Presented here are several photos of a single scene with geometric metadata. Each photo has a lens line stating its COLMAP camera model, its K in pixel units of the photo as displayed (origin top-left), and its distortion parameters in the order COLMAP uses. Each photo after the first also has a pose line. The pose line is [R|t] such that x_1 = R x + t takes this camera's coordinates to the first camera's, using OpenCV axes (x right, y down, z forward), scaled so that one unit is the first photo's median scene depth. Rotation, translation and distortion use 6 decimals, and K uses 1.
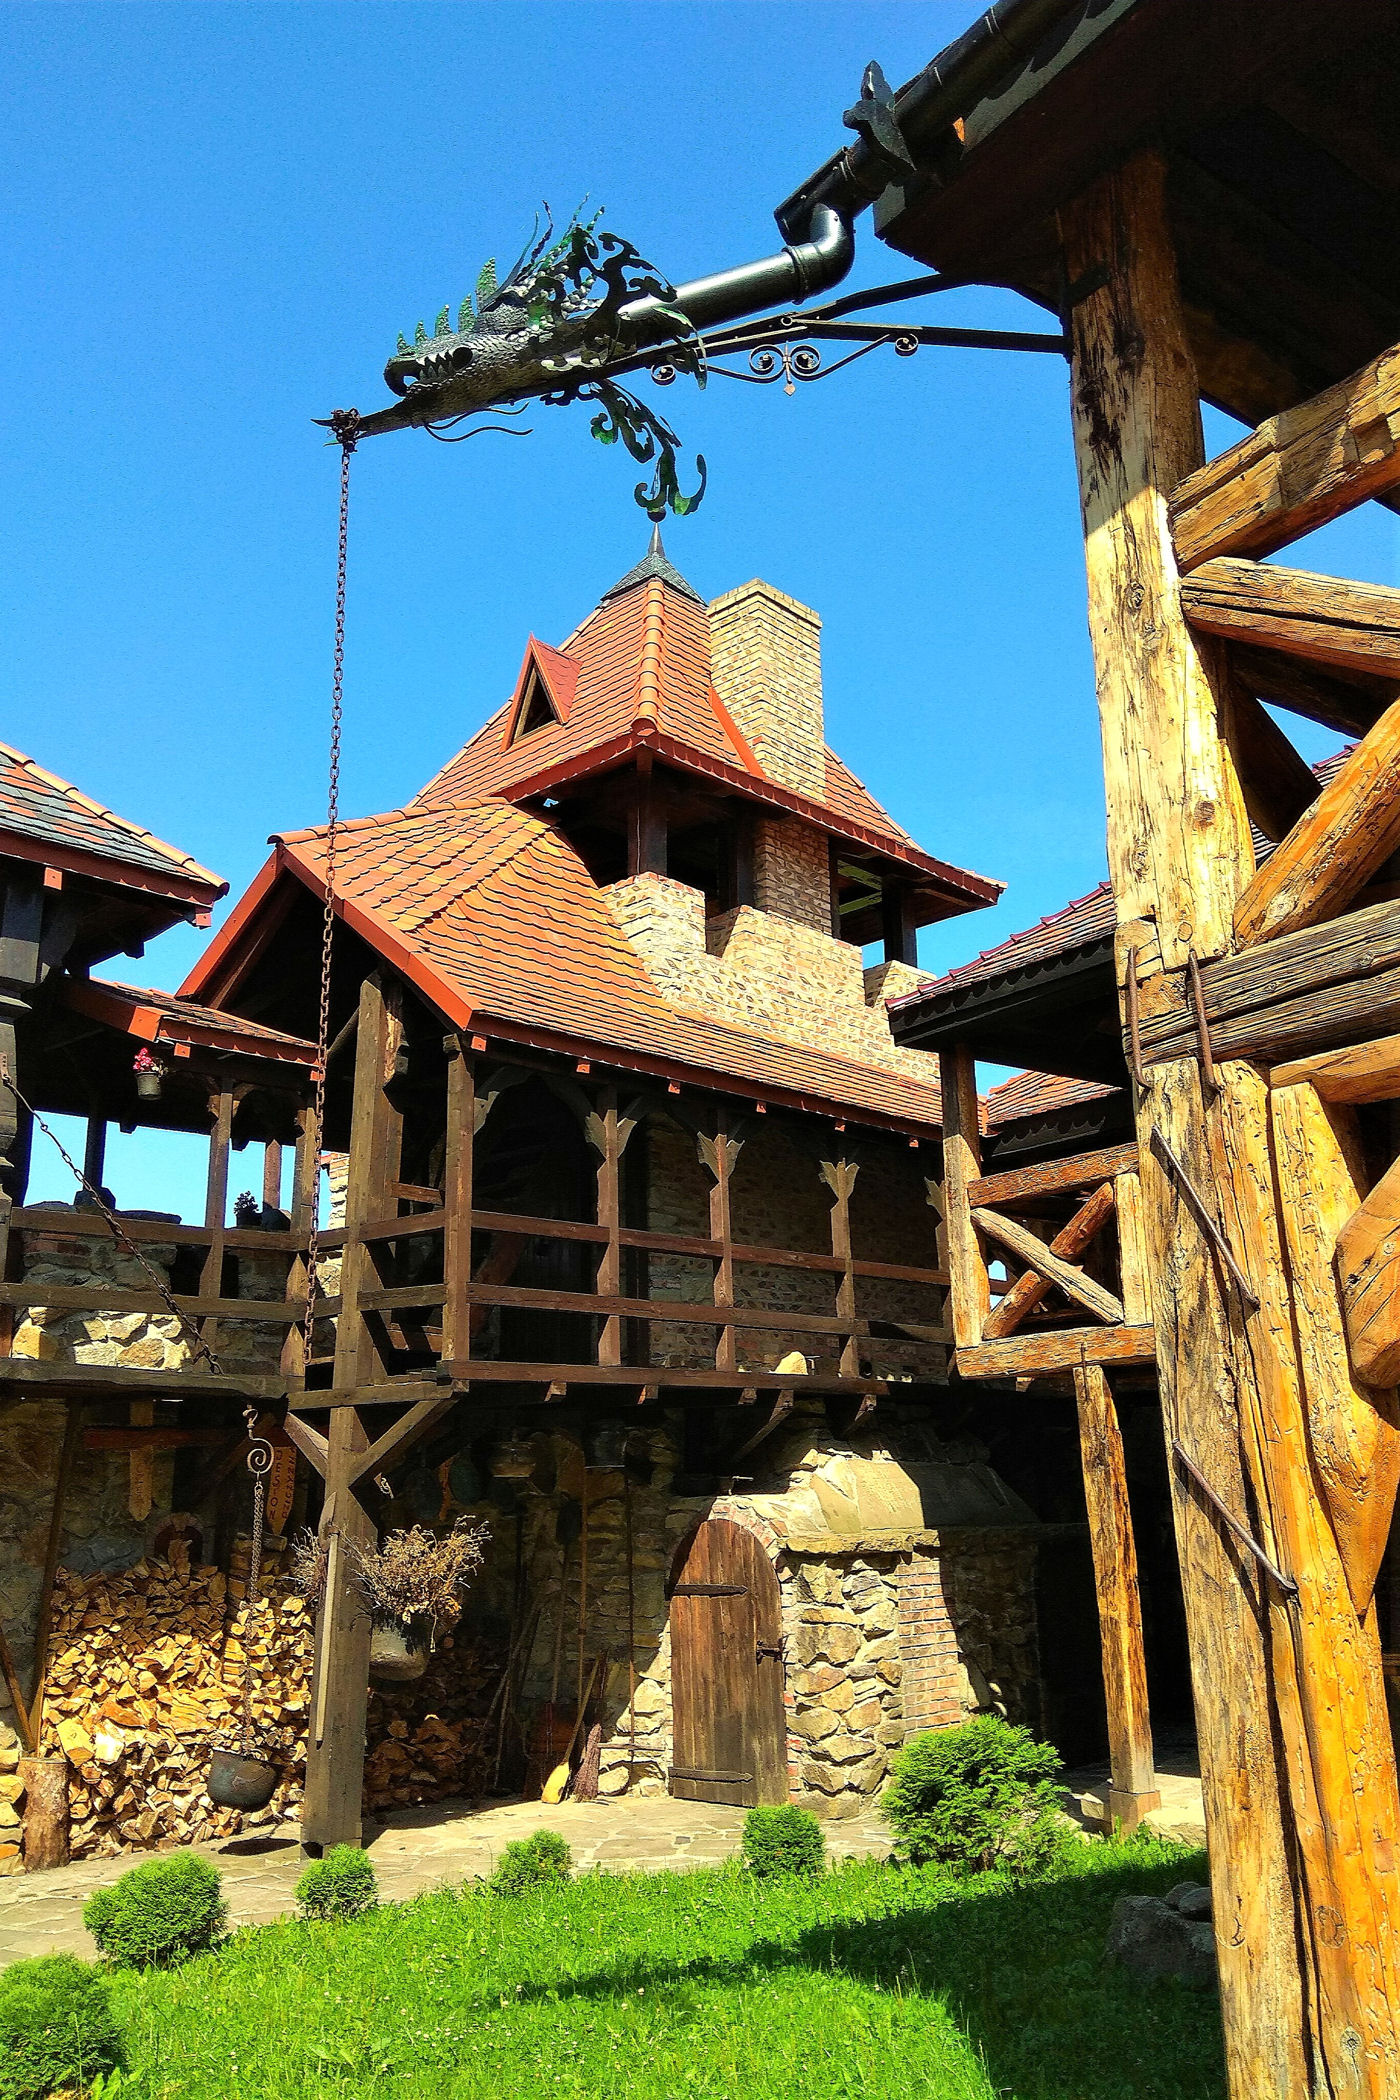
lens RADIAL K [[1618.5, 0, 742.1], [0, 1618.5, 1063.6], [0, 0, 1]] dist [0.143668, -0.273850]
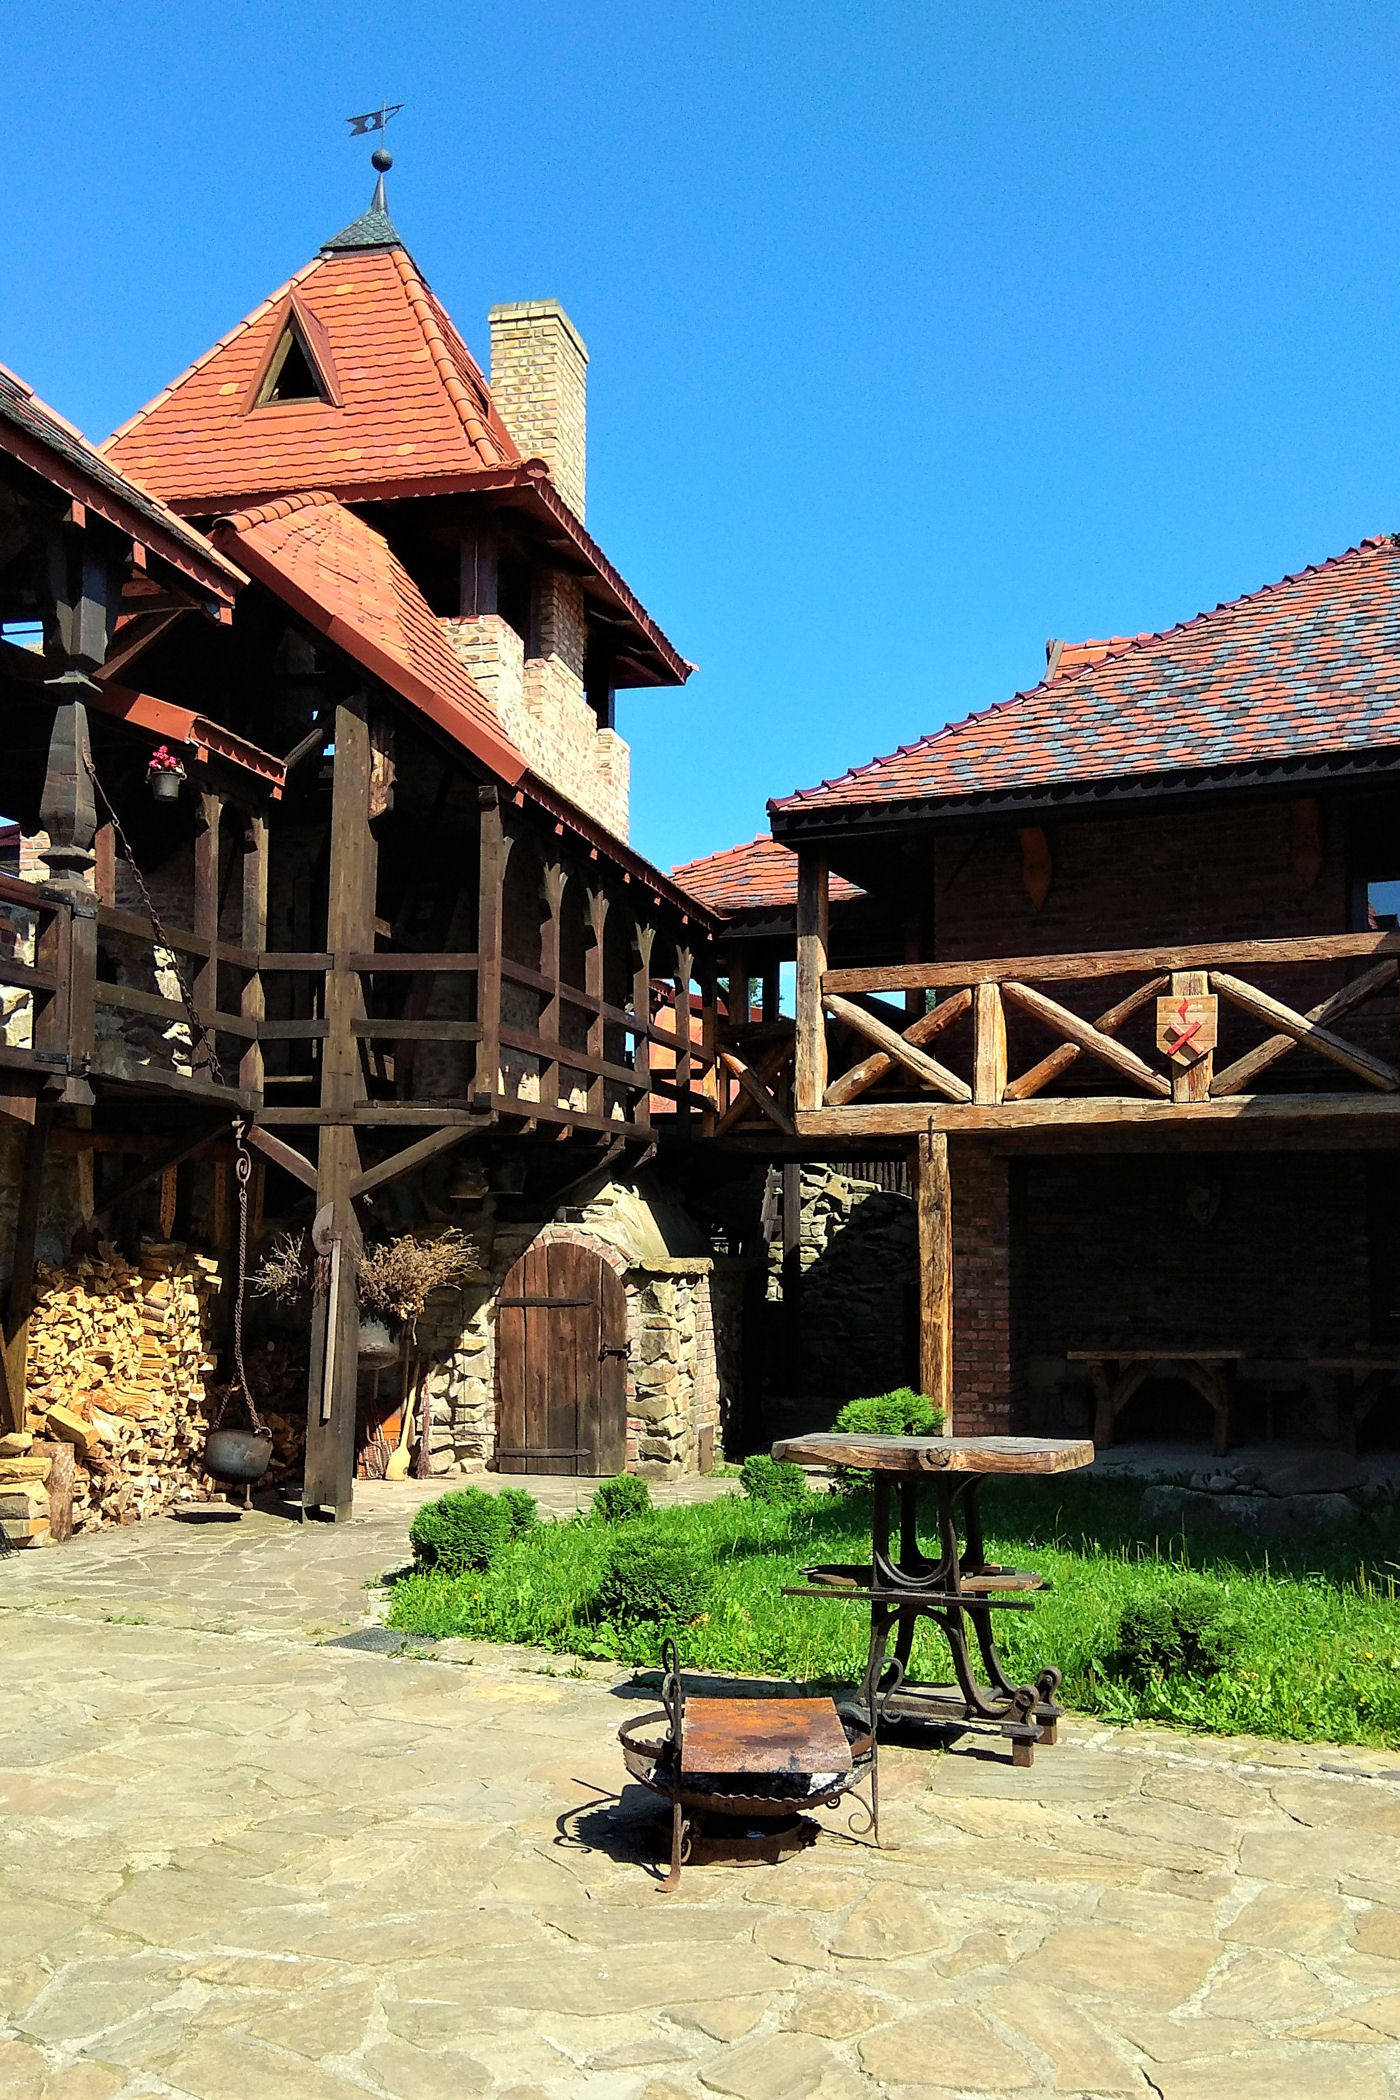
lens RADIAL K [[1845.8, 0, 662.5], [0, 1845.8, 1152.6], [0, 0, 1]] dist [0.131341, -0.219487]
pose [[0.881516, 0.058585, 0.468506, -0.582622], [-0.153150, 0.974101, 0.166352, -0.003872], [-0.446626, -0.218393, 0.867657, -0.126417]]
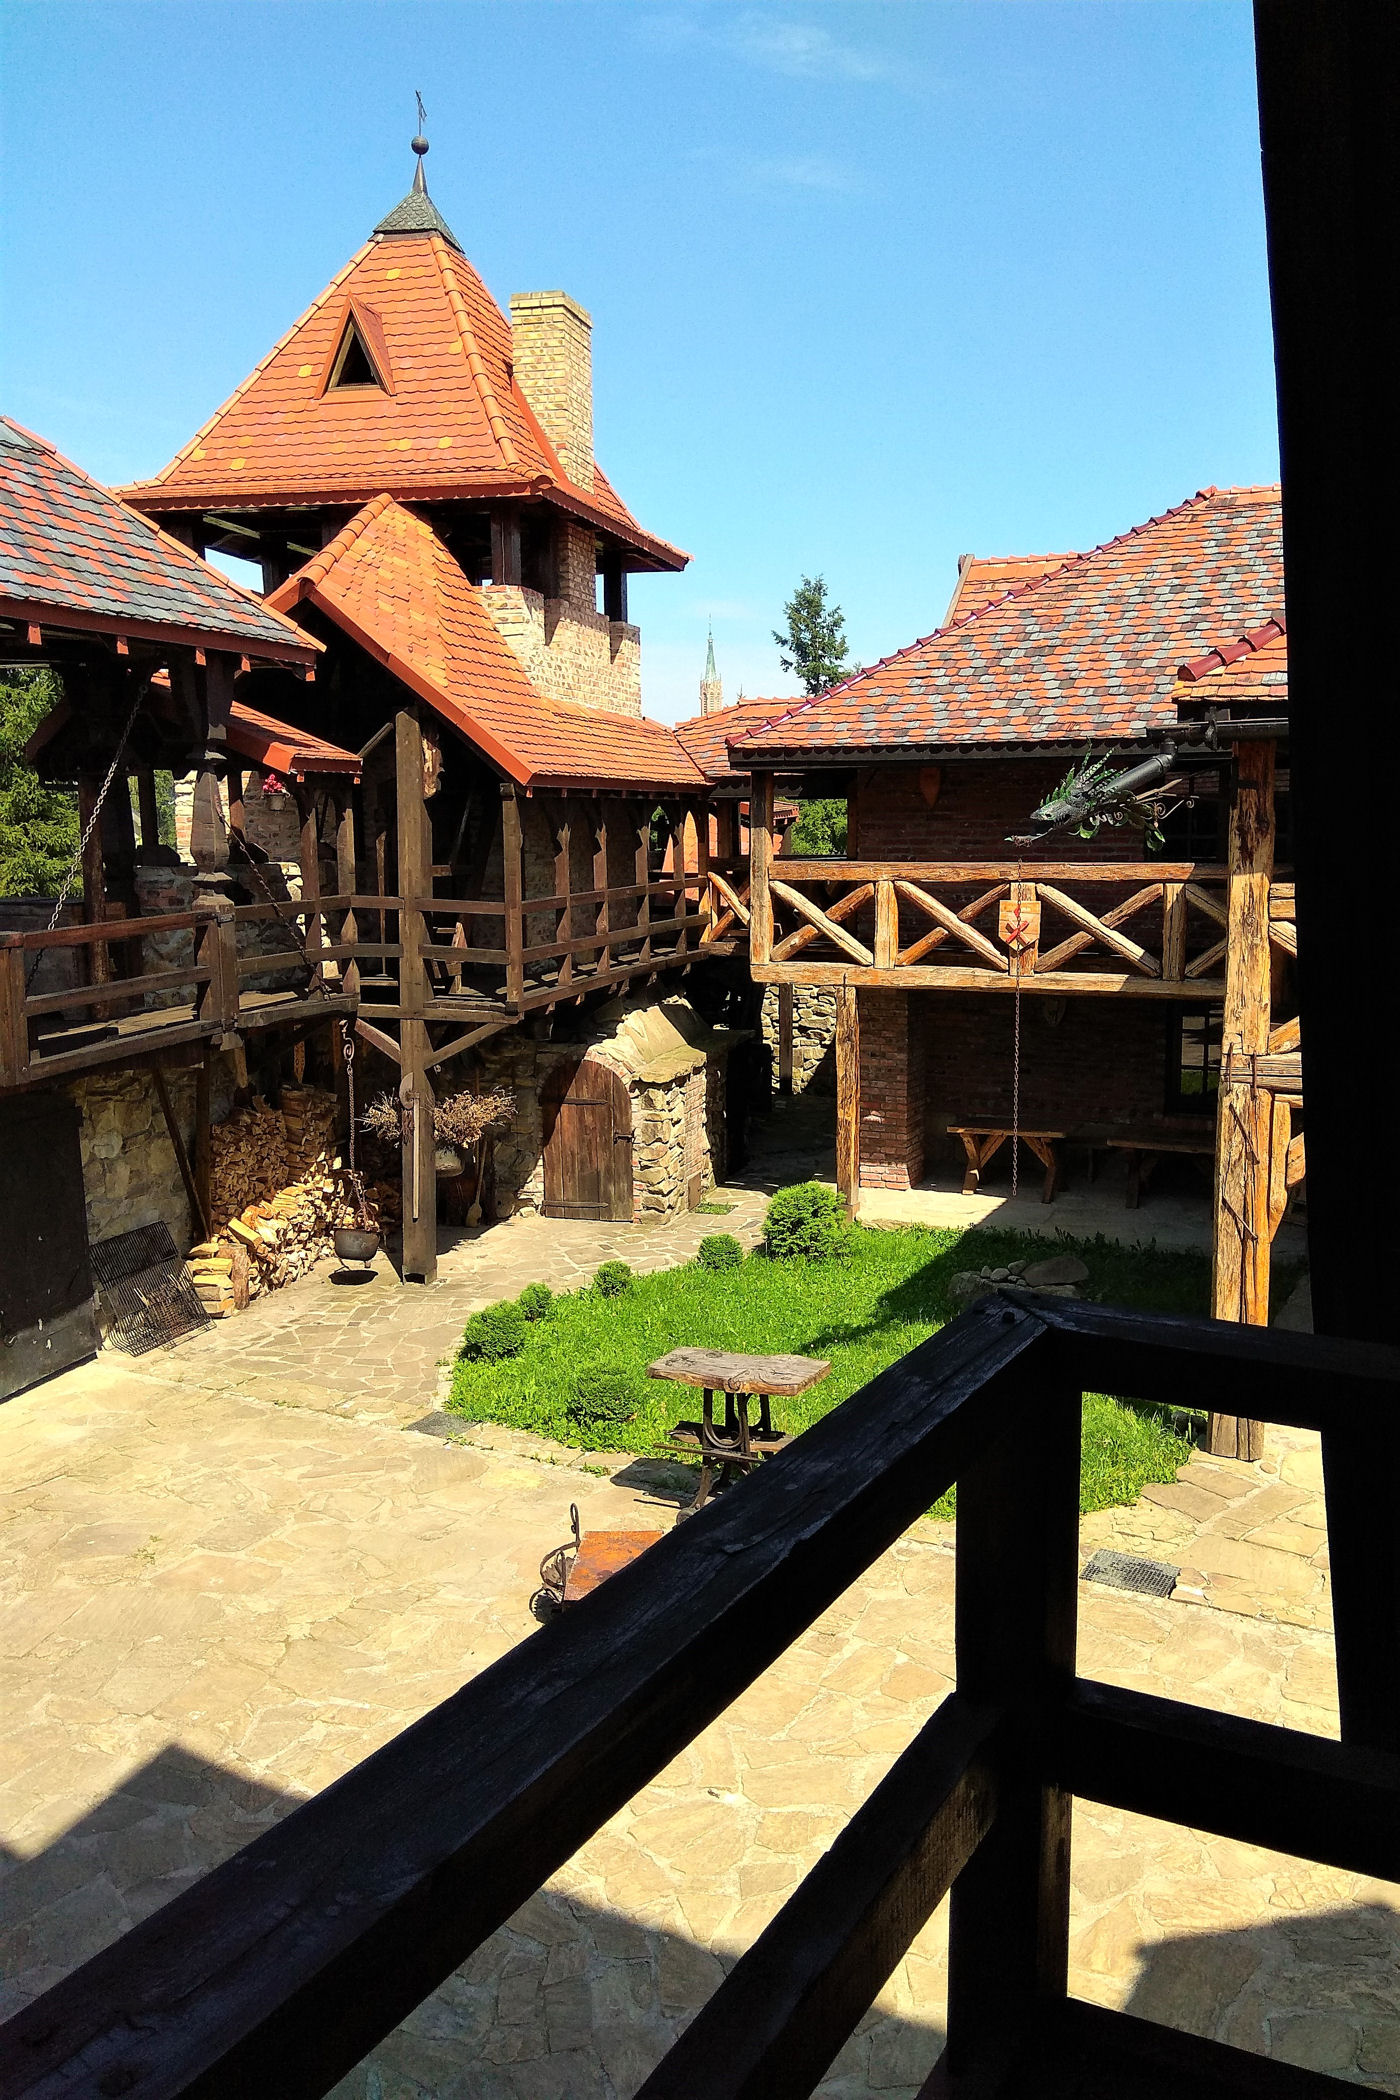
lens RADIAL K [[1618.5, 0, 742.1], [0, 1618.5, 1063.6], [0, 0, 1]] dist [0.143668, -0.273850]
pose [[0.885450, -0.048983, 0.462147, -0.633414], [-0.139923, 0.920188, 0.365617, -0.326401], [-0.443171, -0.388401, 0.807926, -0.345837]]
